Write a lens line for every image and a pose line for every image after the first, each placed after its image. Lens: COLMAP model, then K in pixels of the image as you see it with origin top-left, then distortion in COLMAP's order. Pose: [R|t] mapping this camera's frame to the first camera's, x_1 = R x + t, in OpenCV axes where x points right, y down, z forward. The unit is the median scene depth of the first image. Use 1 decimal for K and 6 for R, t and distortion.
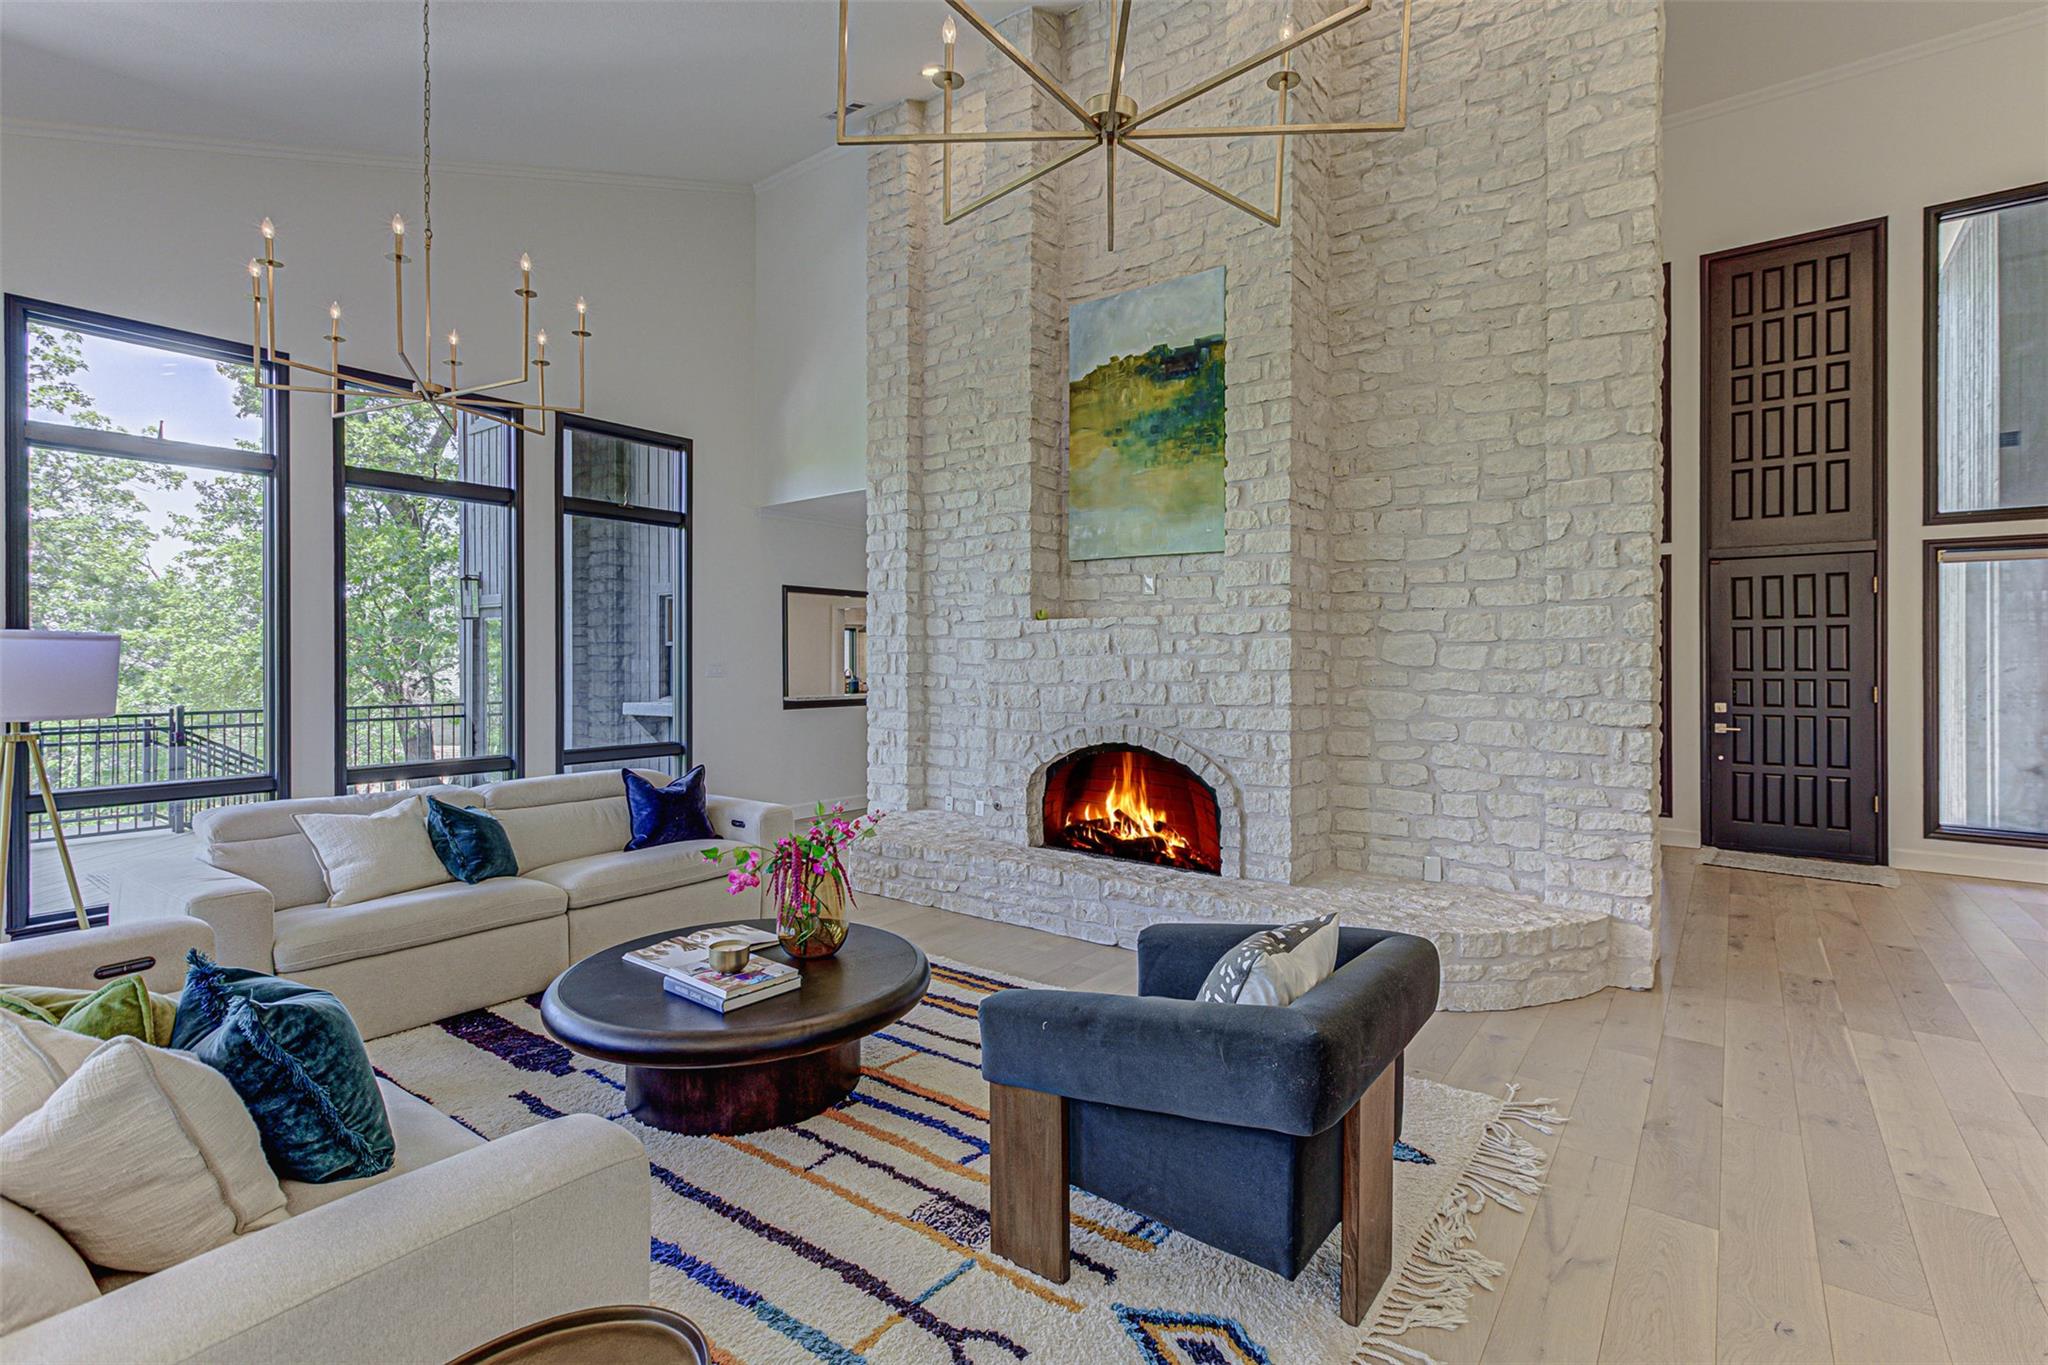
lens RADIAL K [[928.3, 0, 1027.1], [0, 928.3, 666.4], [0, 0, 1]] dist [0.003254, 0.002196]
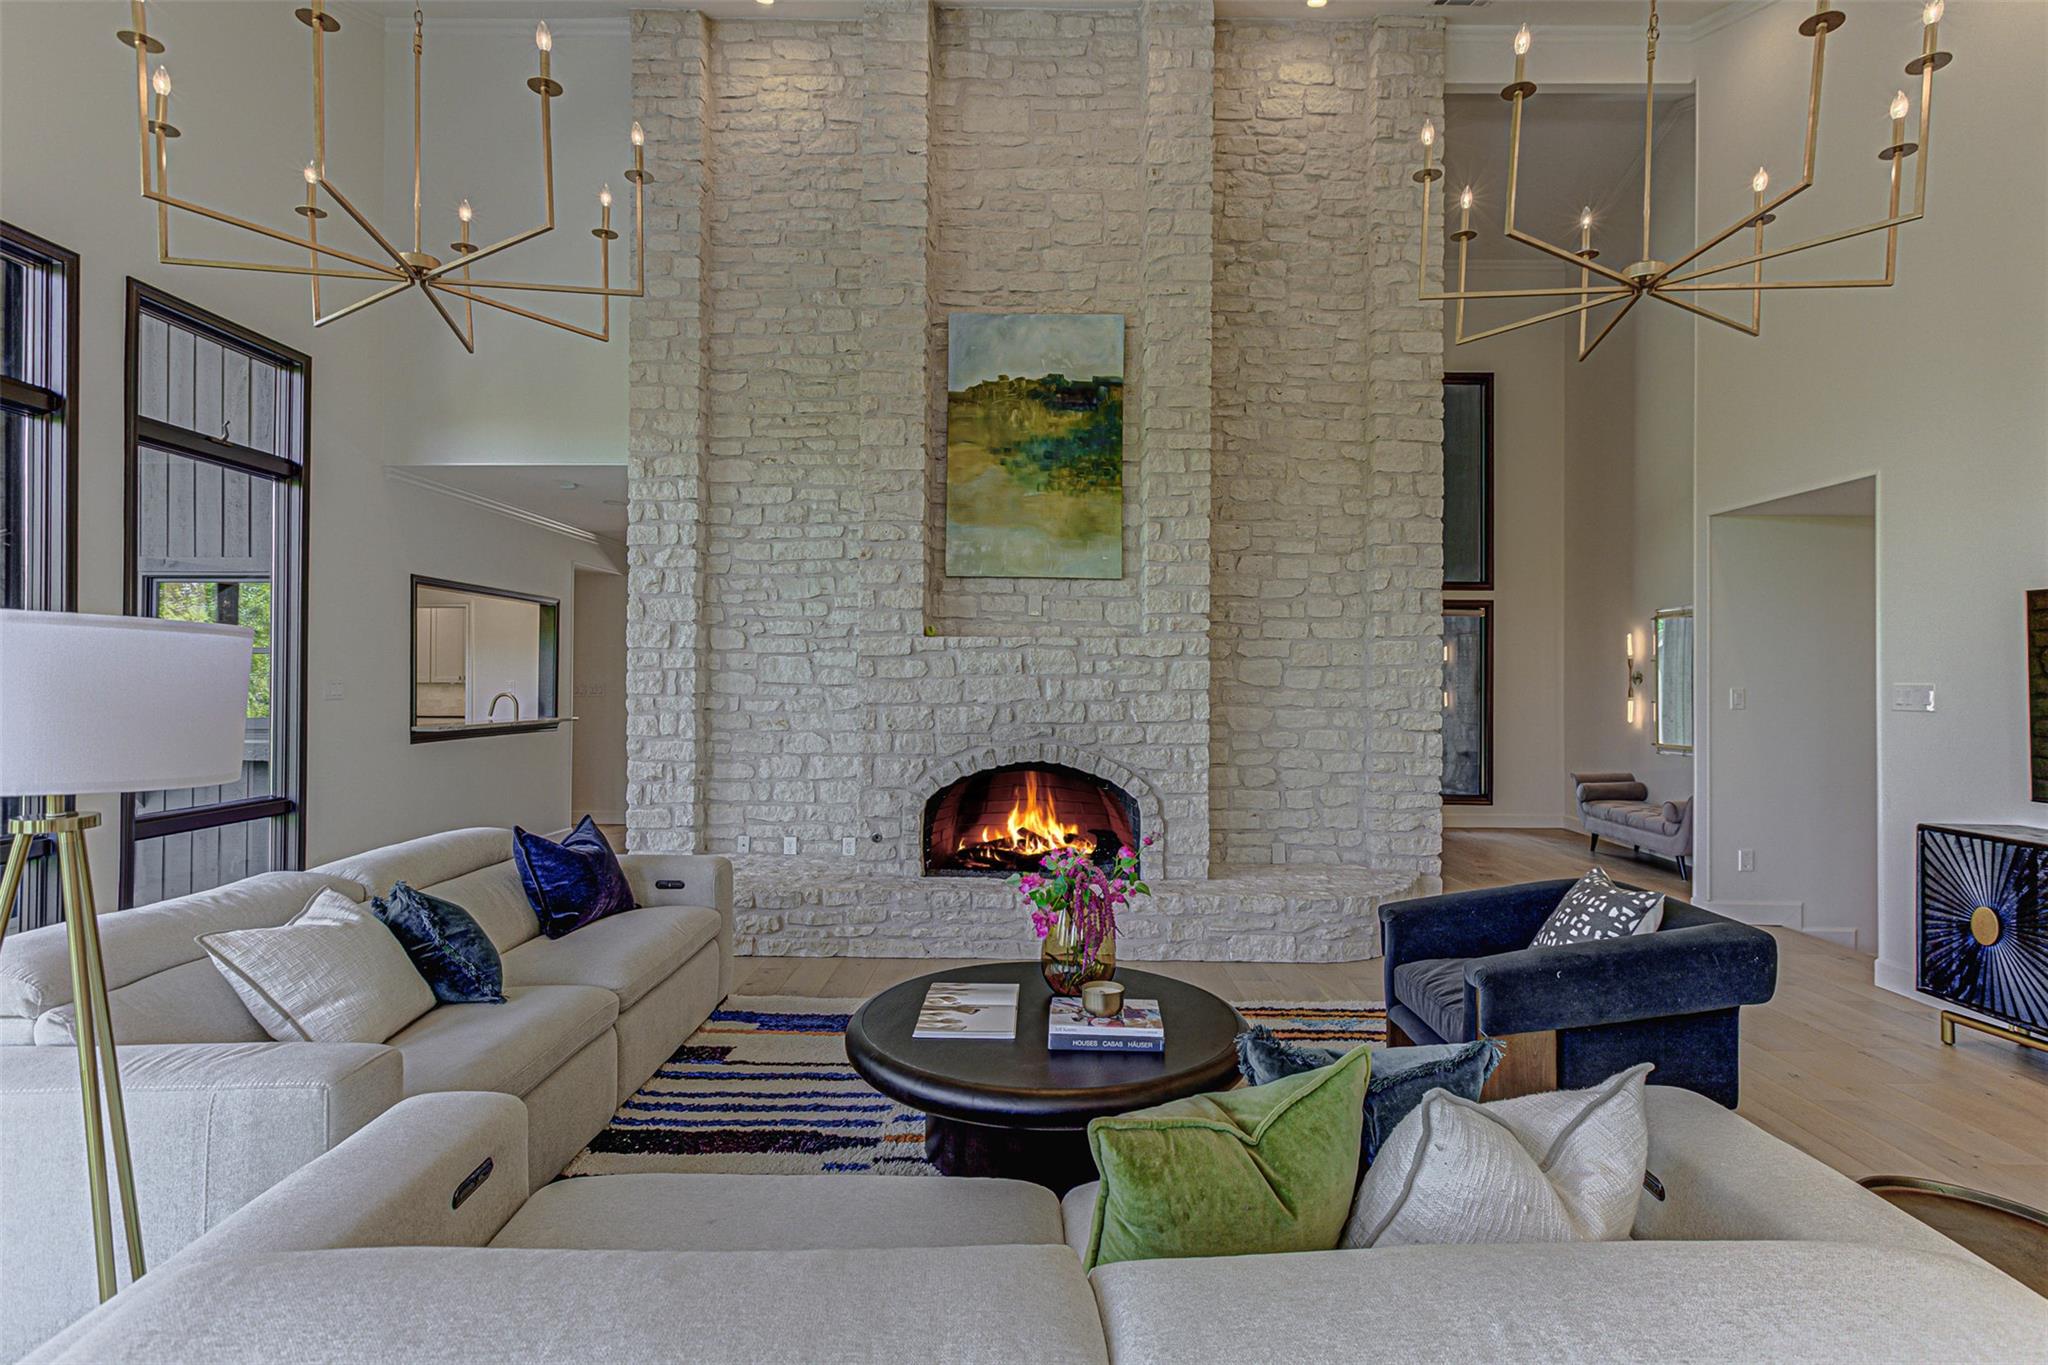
lens RADIAL K [[981.4, 0, 1029.6], [0, 981.4, 681.7], [0, 0, 1]] dist [0.000271, 0.001990]
pose [[0.811028, 0.003625, 0.584996, -0.526819], [-0.001527, 0.999991, -0.004081, -0.000265], [-0.585005, 0.002417, 0.811026, 0.136764]]
